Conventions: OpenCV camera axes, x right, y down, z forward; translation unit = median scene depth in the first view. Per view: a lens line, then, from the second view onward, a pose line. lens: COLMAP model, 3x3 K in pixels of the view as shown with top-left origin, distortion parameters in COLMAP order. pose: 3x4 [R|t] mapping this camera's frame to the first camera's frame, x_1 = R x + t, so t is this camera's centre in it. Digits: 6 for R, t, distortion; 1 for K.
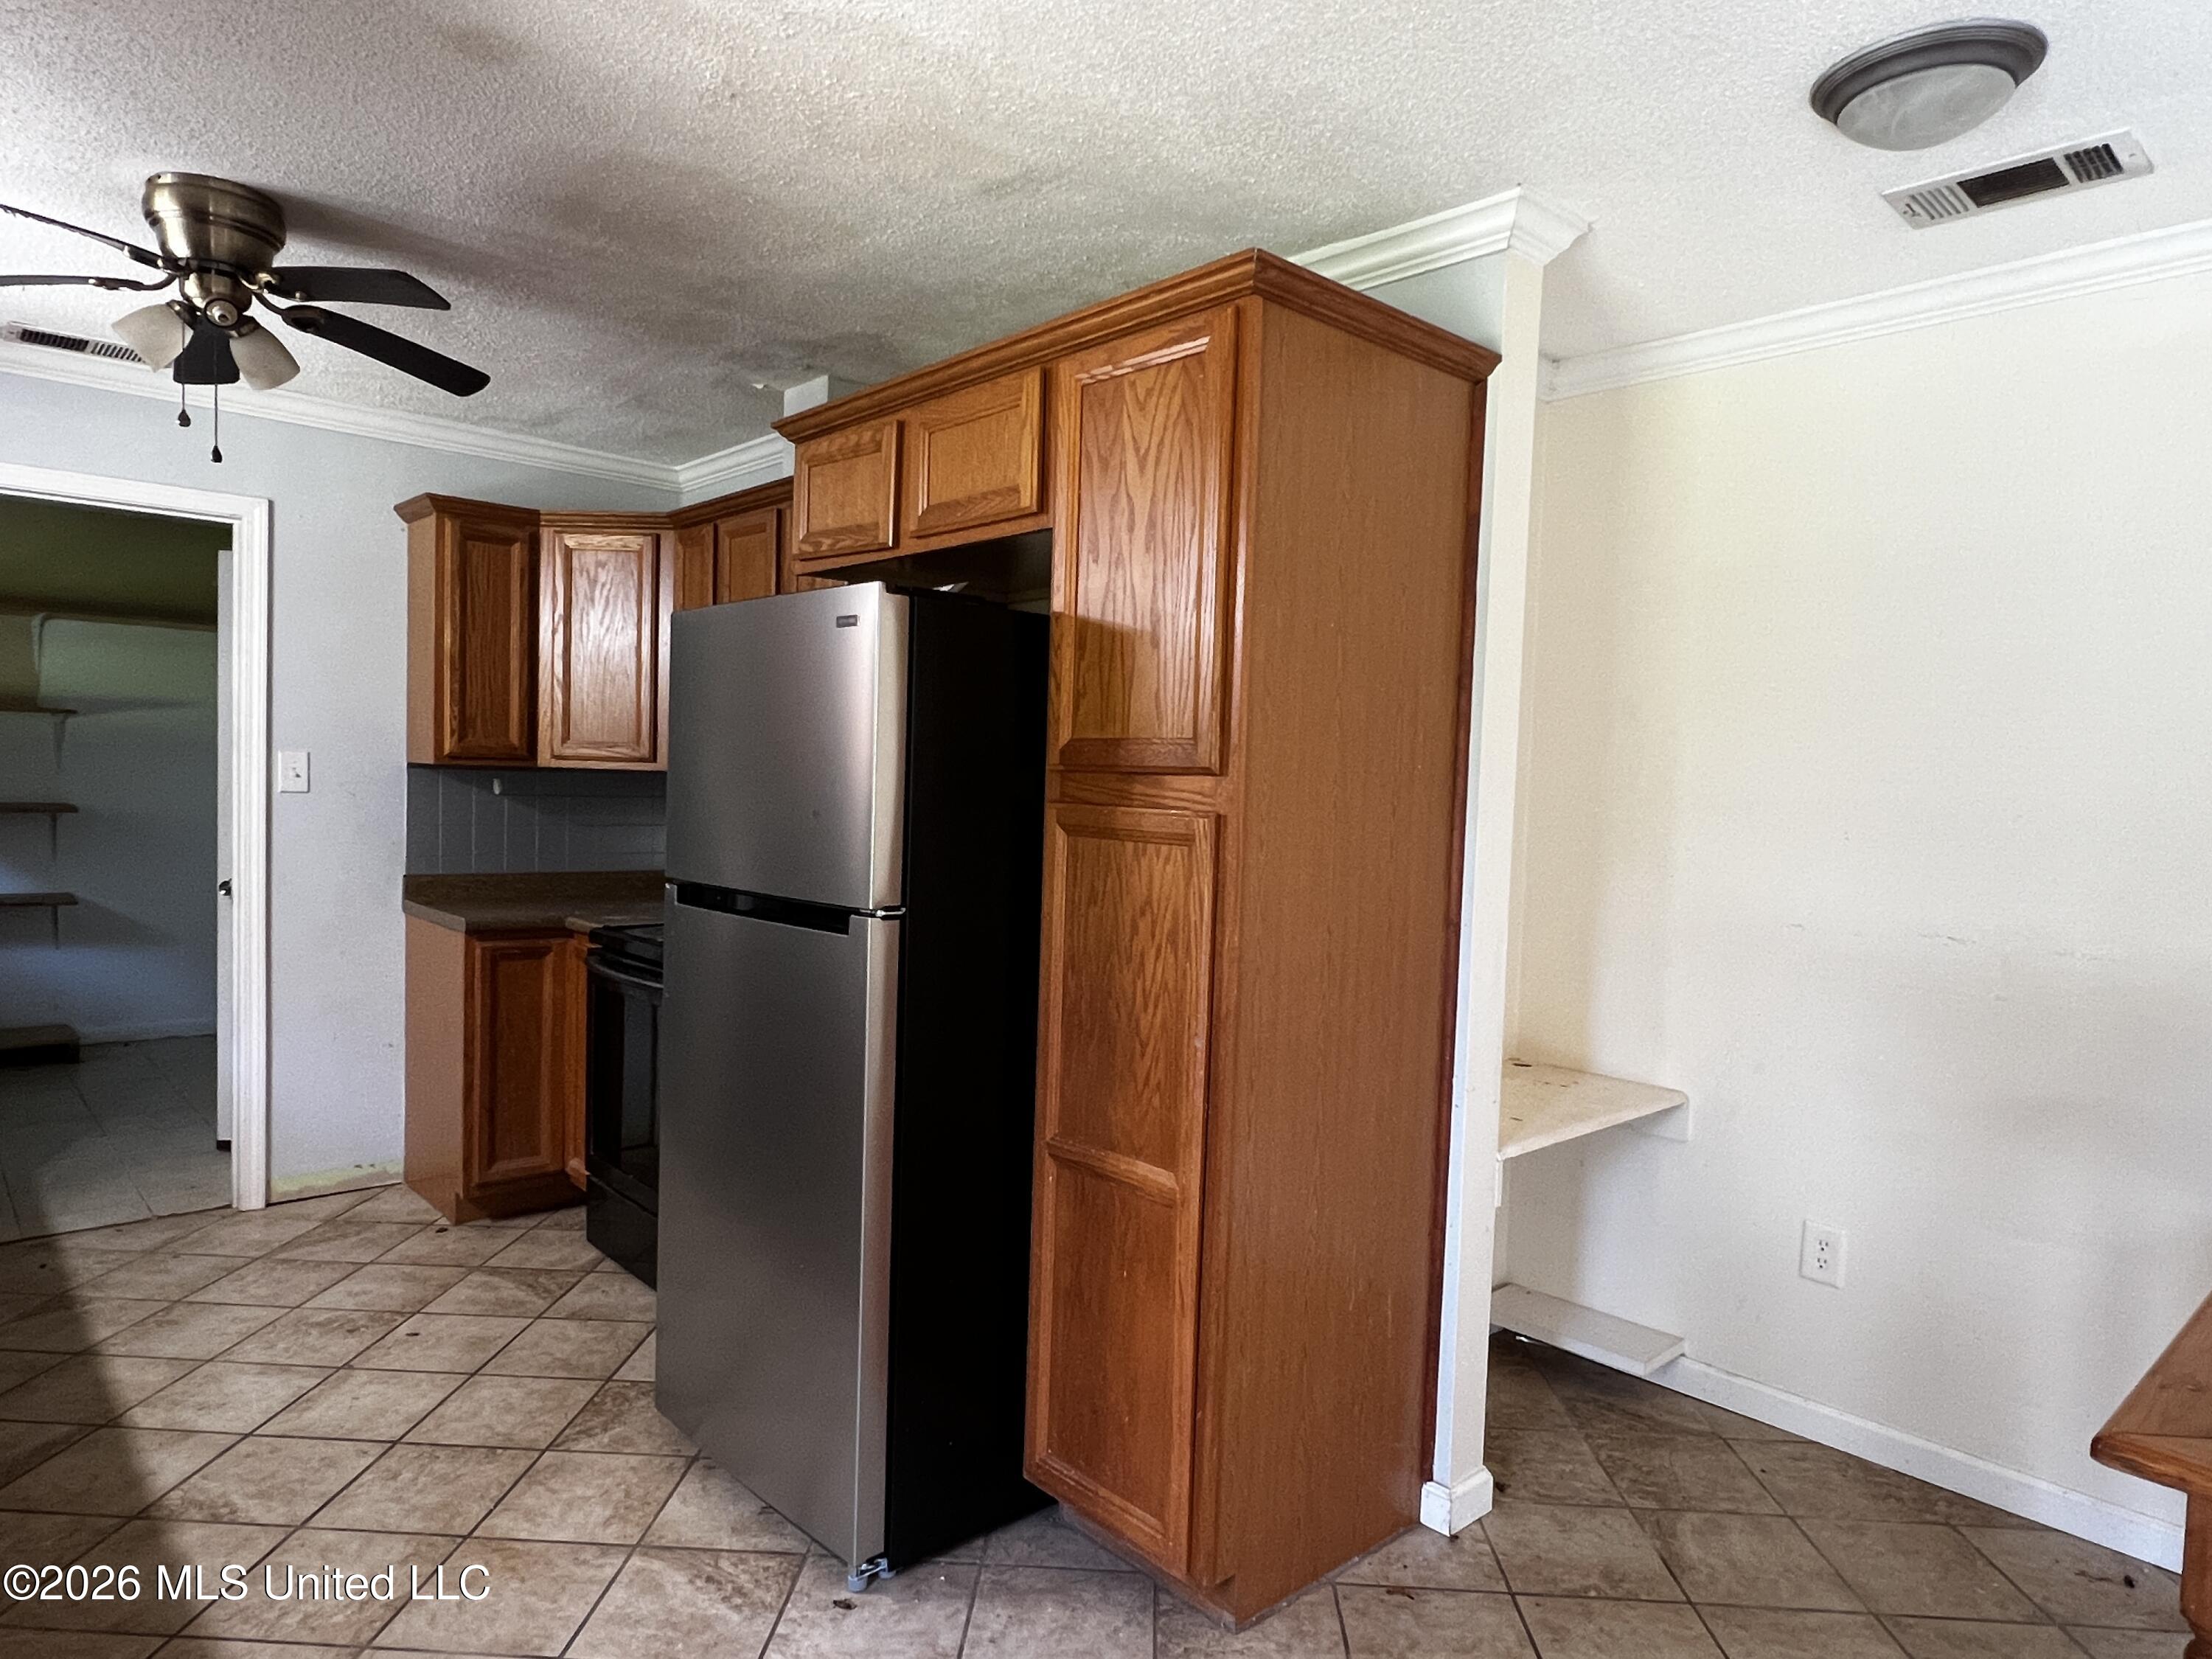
lens RADIAL K [[1345.1, 0, 1106.1], [0, 1345.1, 847.4], [0, 0, 1]] dist [0.002697, -0.001886]
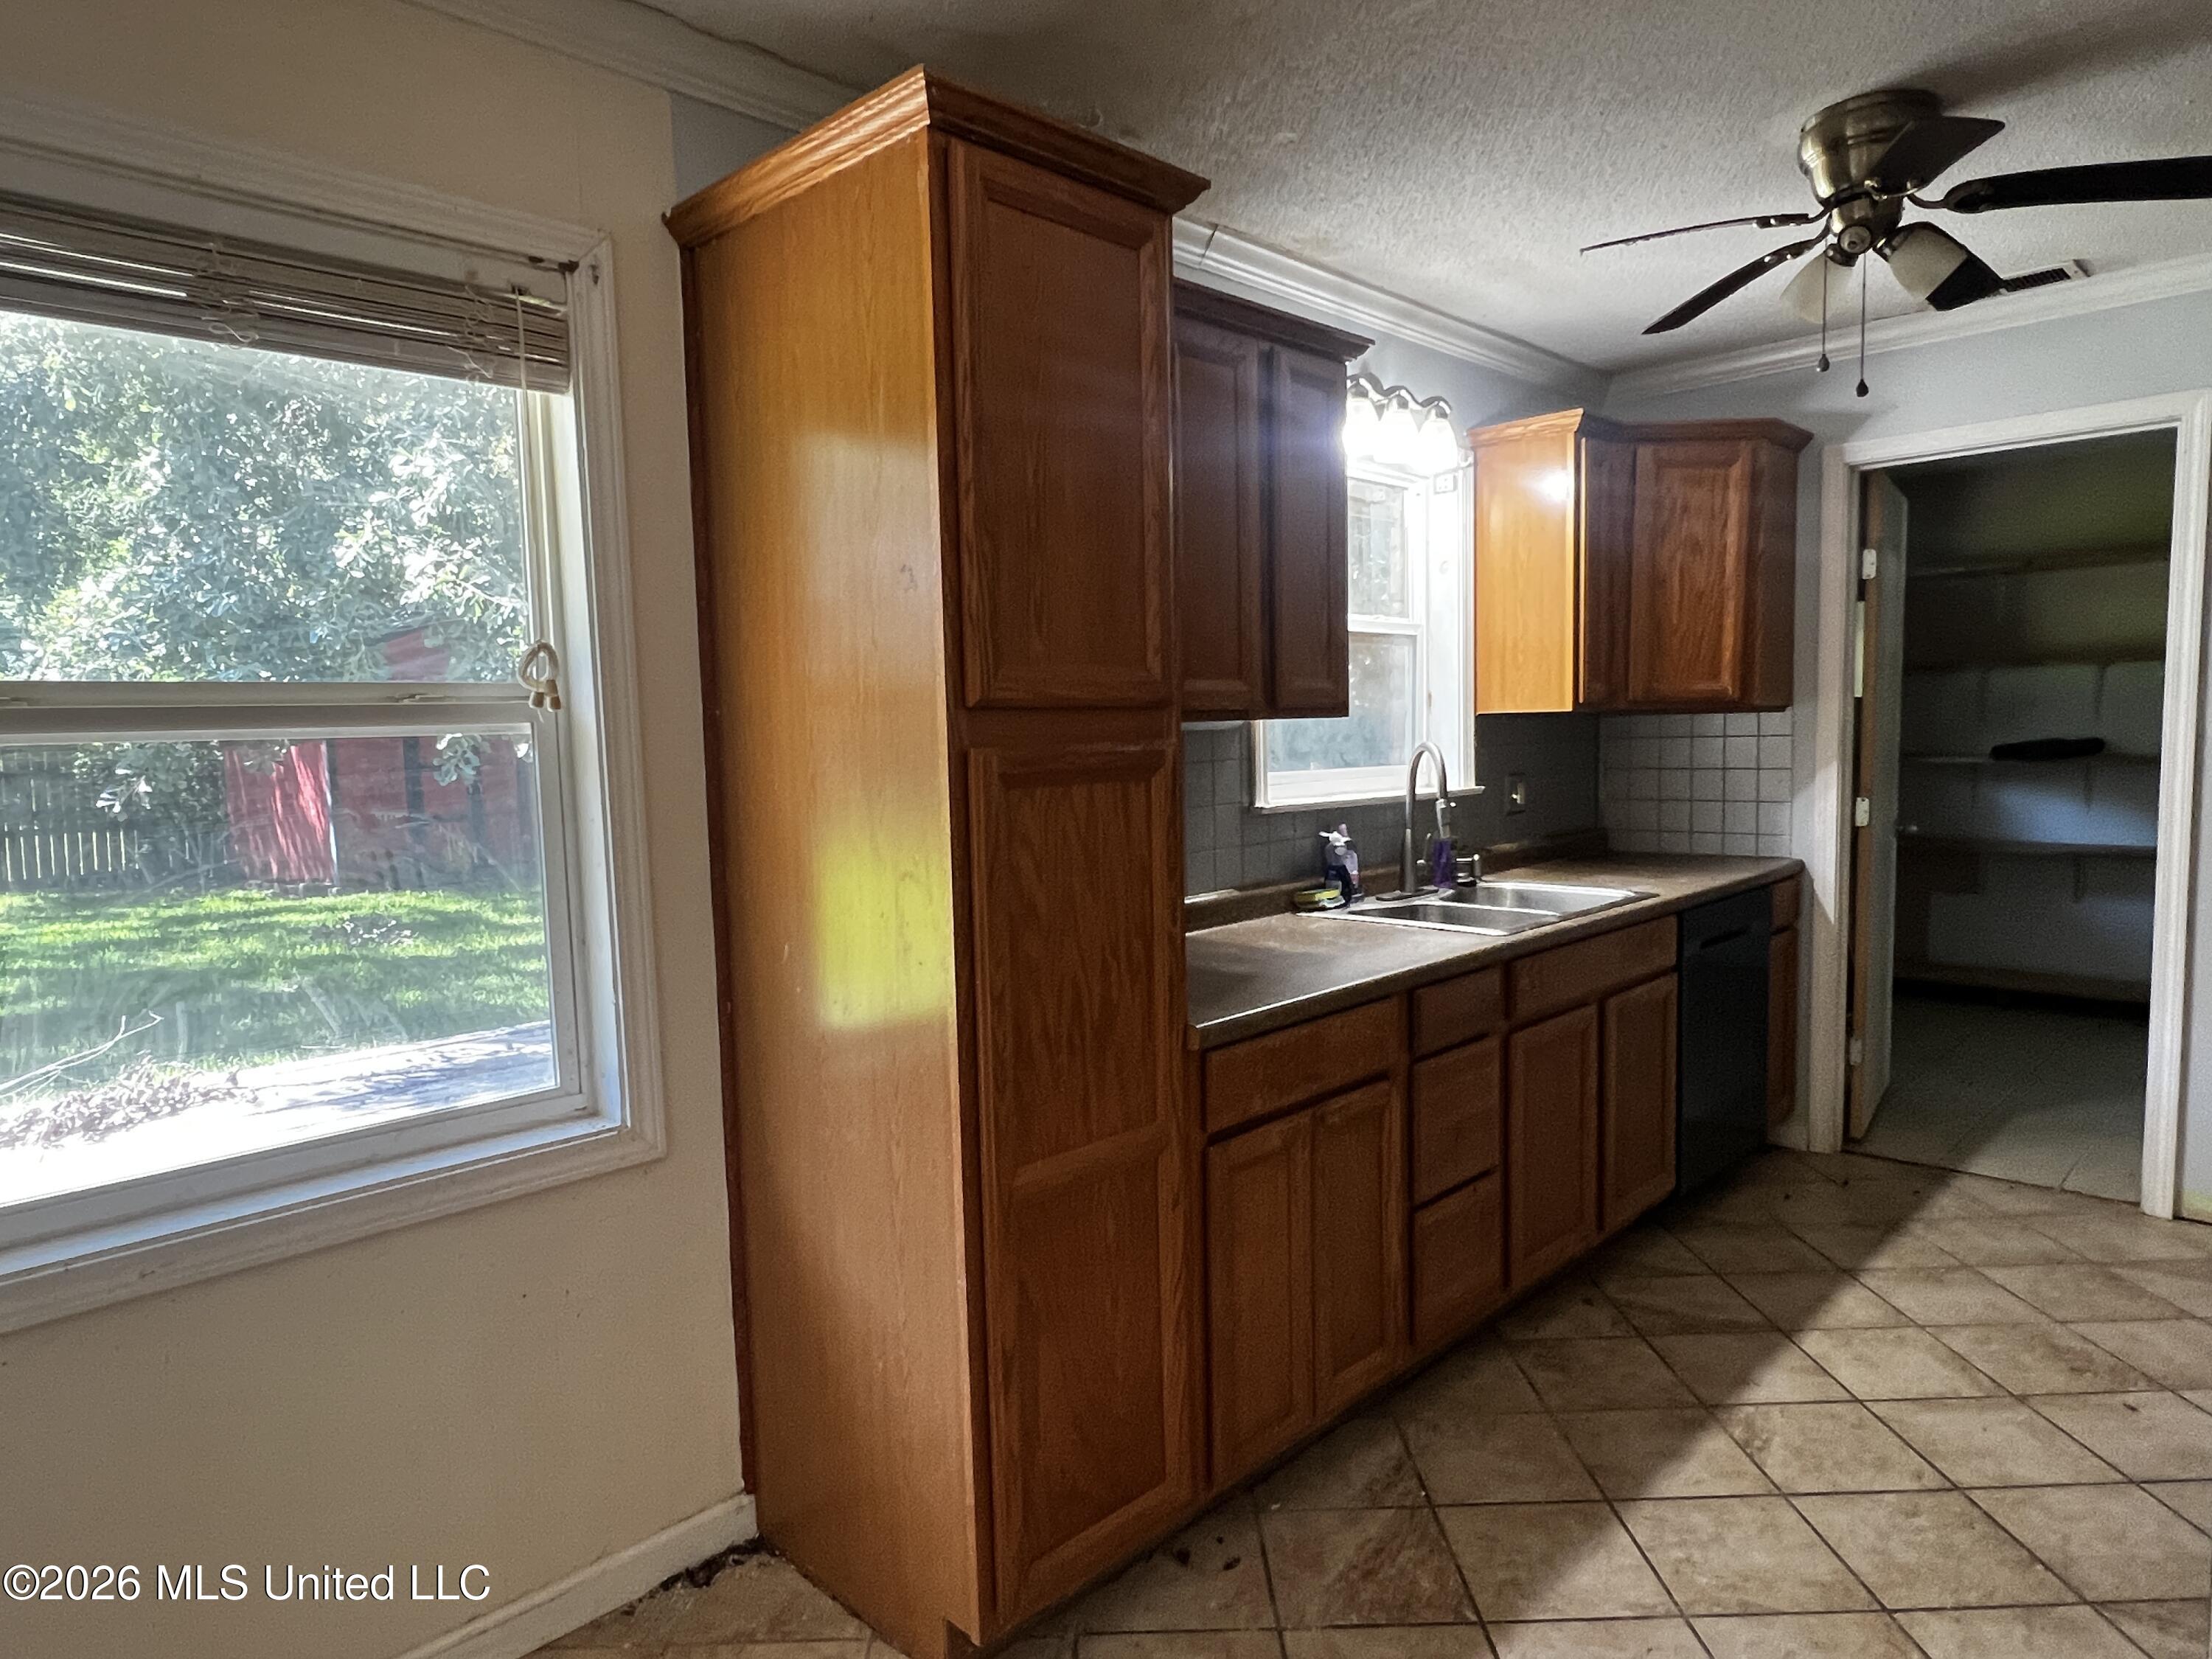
lens RADIAL K [[1345.1, 0, 1104.7], [0, 1345.1, 847.4], [0, 0, 1]] dist [0.002697, -0.001886]
pose [[0.050229, 0.057209, -0.997098, 0.300336], [-0.023763, 0.998144, 0.056072, -0.004325], [0.998455, 0.020878, 0.051495, 0.425172]]
